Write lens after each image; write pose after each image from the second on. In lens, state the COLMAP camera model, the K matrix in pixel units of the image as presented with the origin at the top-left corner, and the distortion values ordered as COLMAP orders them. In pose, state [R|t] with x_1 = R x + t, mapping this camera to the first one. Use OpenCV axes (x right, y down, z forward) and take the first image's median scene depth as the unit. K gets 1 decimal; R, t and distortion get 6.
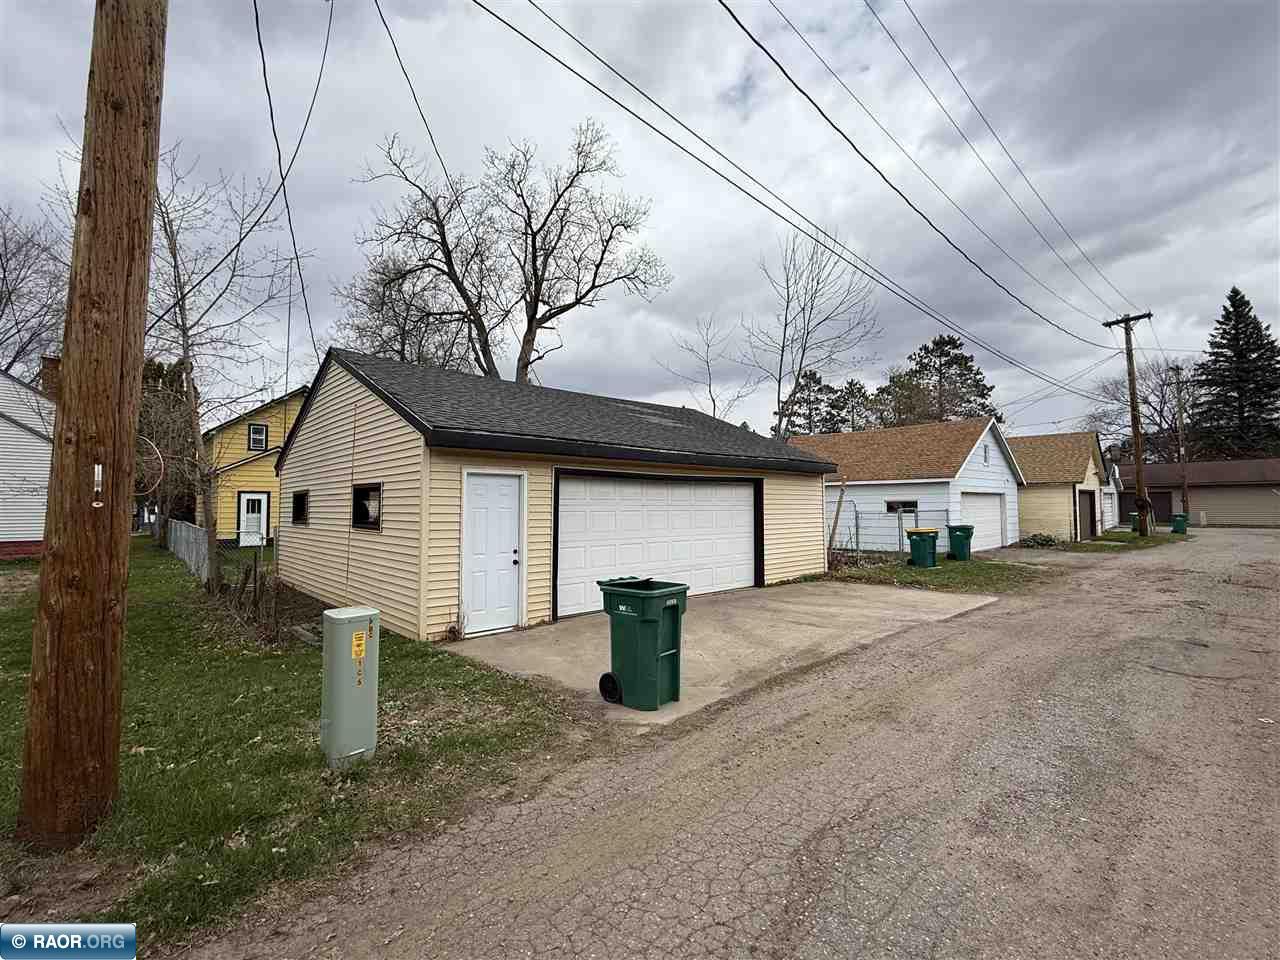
lens RADIAL K [[557.9, 0, 653.1], [0, 557.9, 479.4], [0, 0, 1]] dist [-0.006489, 0.000096]
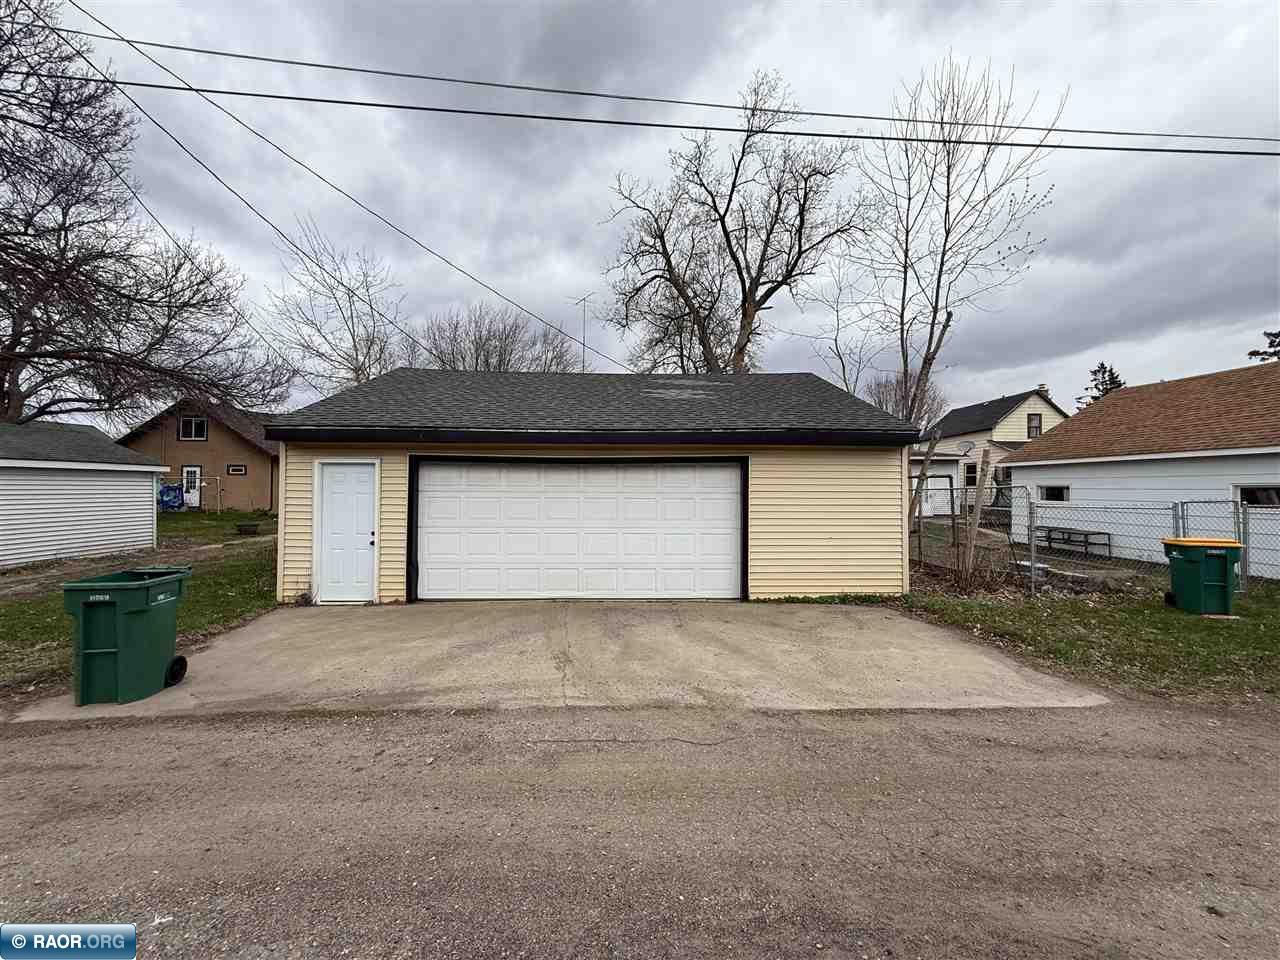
lens RADIAL K [[508.8, 0, 643.1], [0, 508.8, 480.4], [0, 0, 1]] dist [0.000507, -0.000116]
pose [[0.758433, -0.004587, -0.651734, 0.756574], [0.025697, 0.999408, 0.022870, 0.015598], [0.651244, -0.034093, 0.758102, 0.559452]]
